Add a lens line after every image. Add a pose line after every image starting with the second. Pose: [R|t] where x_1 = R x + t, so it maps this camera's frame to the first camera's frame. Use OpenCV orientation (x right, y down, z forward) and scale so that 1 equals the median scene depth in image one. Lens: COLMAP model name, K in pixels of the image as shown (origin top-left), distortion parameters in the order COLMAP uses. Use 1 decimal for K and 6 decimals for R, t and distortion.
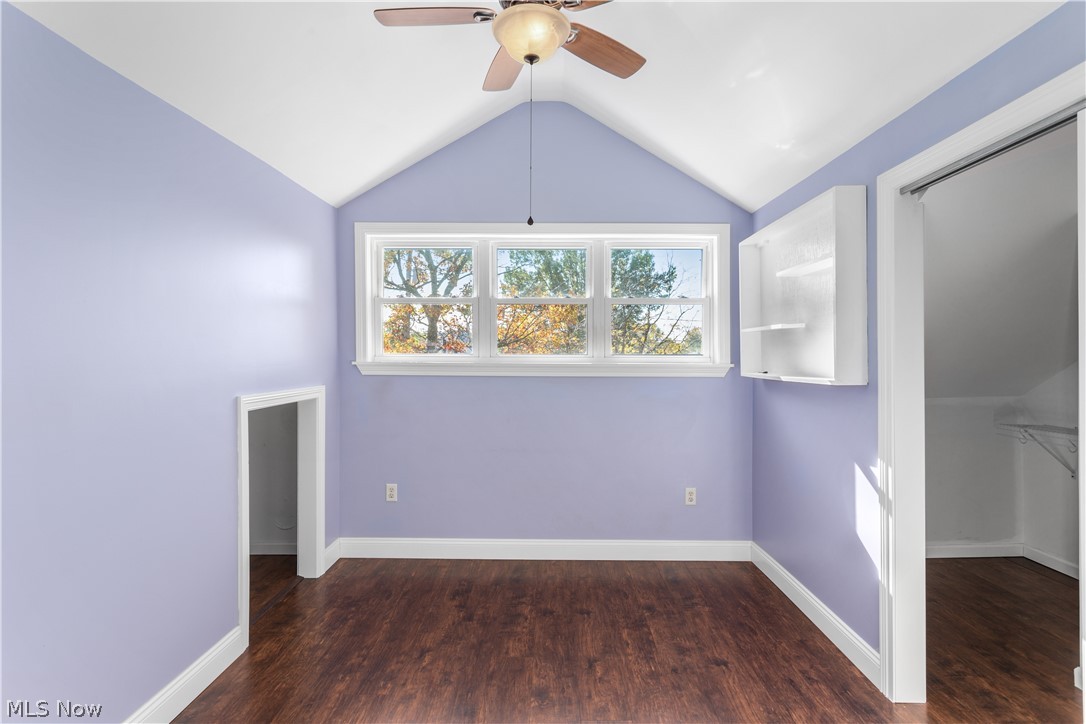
lens RADIAL K [[516.4, 0, 543.0], [0, 516.4, 362.0], [0, 0, 1]] dist [0.000324, 0.000352]
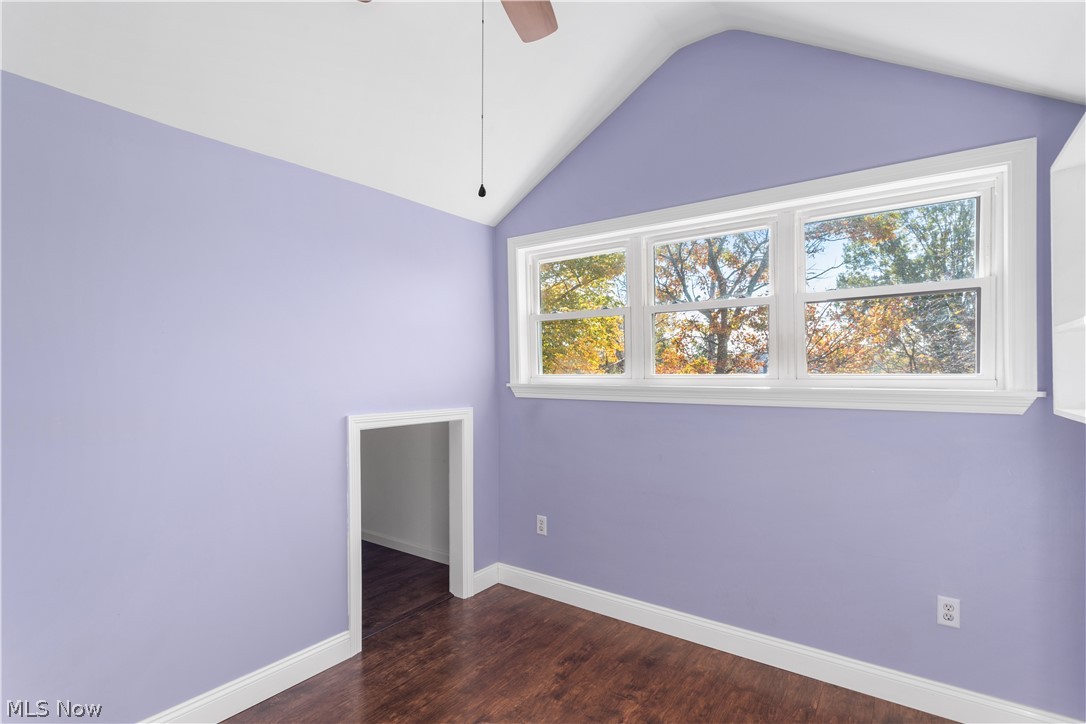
lens RADIAL K [[518.4, 0, 543.6], [0, 518.4, 383.8], [0, 0, 1]] dist [-0.024223, 0.022280]
pose [[0.823764, 0.006322, -0.566897, 0.245874], [-0.005620, 0.999980, 0.002986, -0.003468], [0.566905, 0.000726, 0.823783, 0.250474]]
